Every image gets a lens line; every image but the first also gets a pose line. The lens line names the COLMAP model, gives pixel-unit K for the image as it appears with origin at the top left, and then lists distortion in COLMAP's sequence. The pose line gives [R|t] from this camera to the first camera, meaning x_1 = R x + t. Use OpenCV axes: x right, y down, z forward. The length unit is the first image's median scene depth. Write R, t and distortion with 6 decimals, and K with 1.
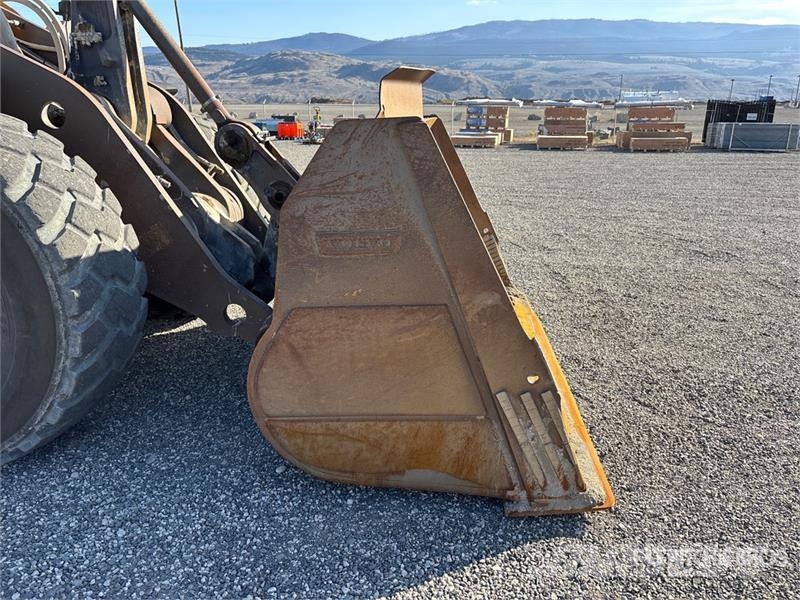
lens RADIAL K [[607.9, 0, 402.8], [0, 607.9, 298.1], [0, 0, 1]] dist [0.054659, -0.060229]
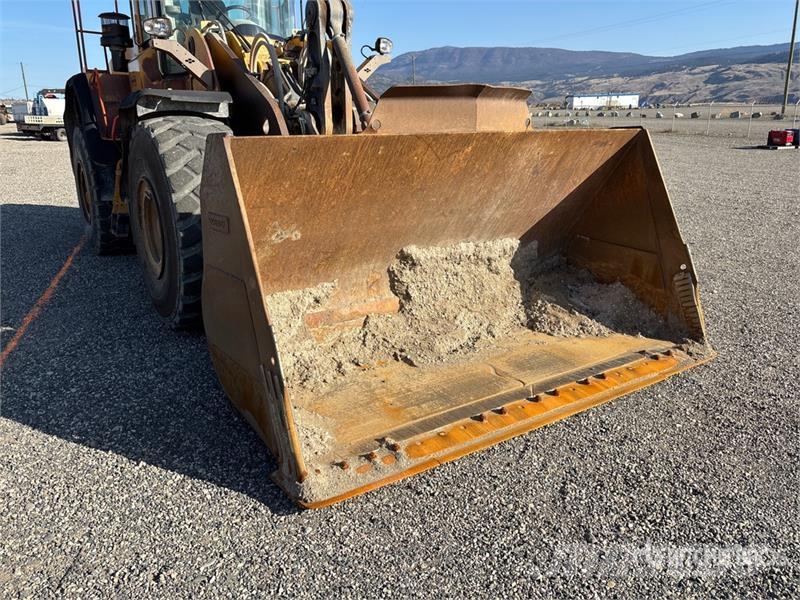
lens RADIAL K [[607.9, 0, 402.8], [0, 607.9, 298.1], [0, 0, 1]] dist [0.054659, -0.060229]
pose [[0.618333, 0.225019, -0.753014, 0.954608], [-0.226829, 0.968458, 0.103140, -0.125518], [0.752471, 0.107031, 0.649871, 0.333732]]
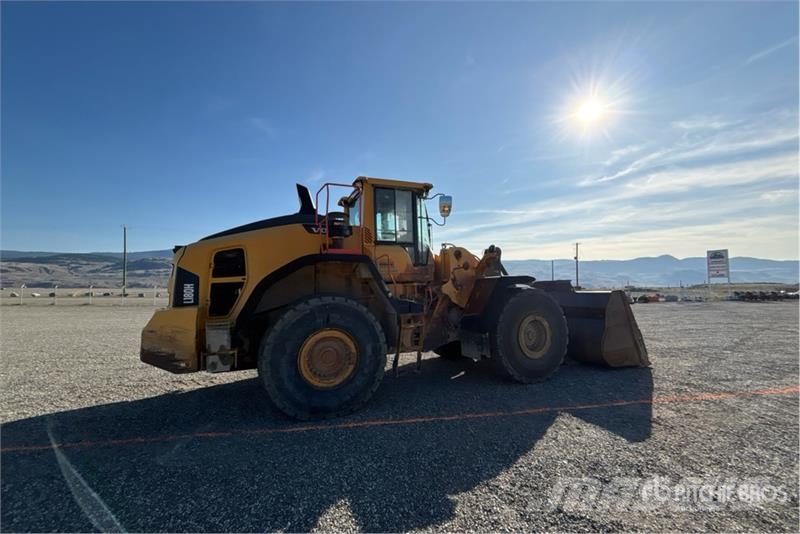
lens RADIAL K [[324.5, 0, 397.6], [0, 324.5, 261.3], [0, 0, 1]] dist [0.000041, -0.000104]
pose [[0.890026, 0.036460, 0.454450, -2.143767], [0.138740, 0.927861, -0.346159, 0.143786], [-0.434287, 0.371141, 0.820762, -0.481666]]
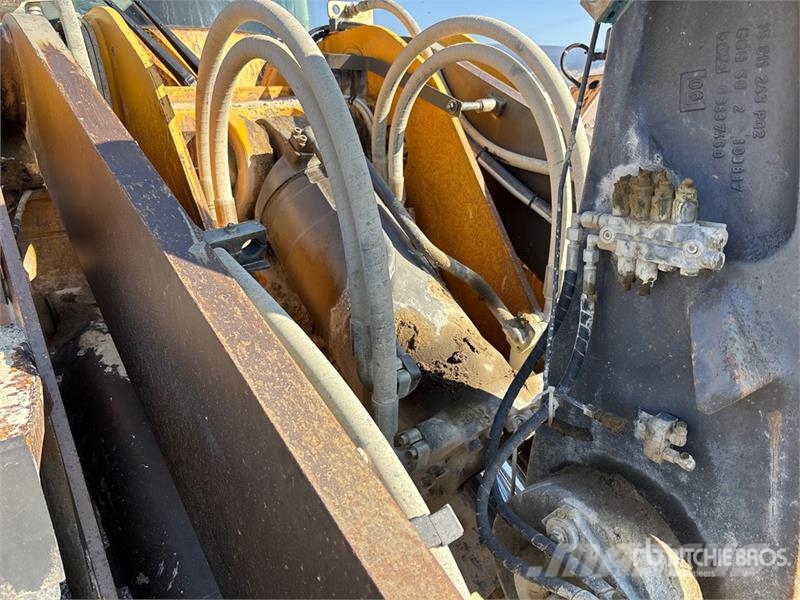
lens RADIAL K [[607.9, 0, 402.8], [0, 607.9, 298.1], [0, 0, 1]] dist [0.054659, -0.060229]
pose [[0.667451, 0.182538, -0.721934, -0.489499], [-0.158434, 0.982103, 0.101843, -0.481394], [0.727604, 0.046404, 0.684426, 0.943290]]
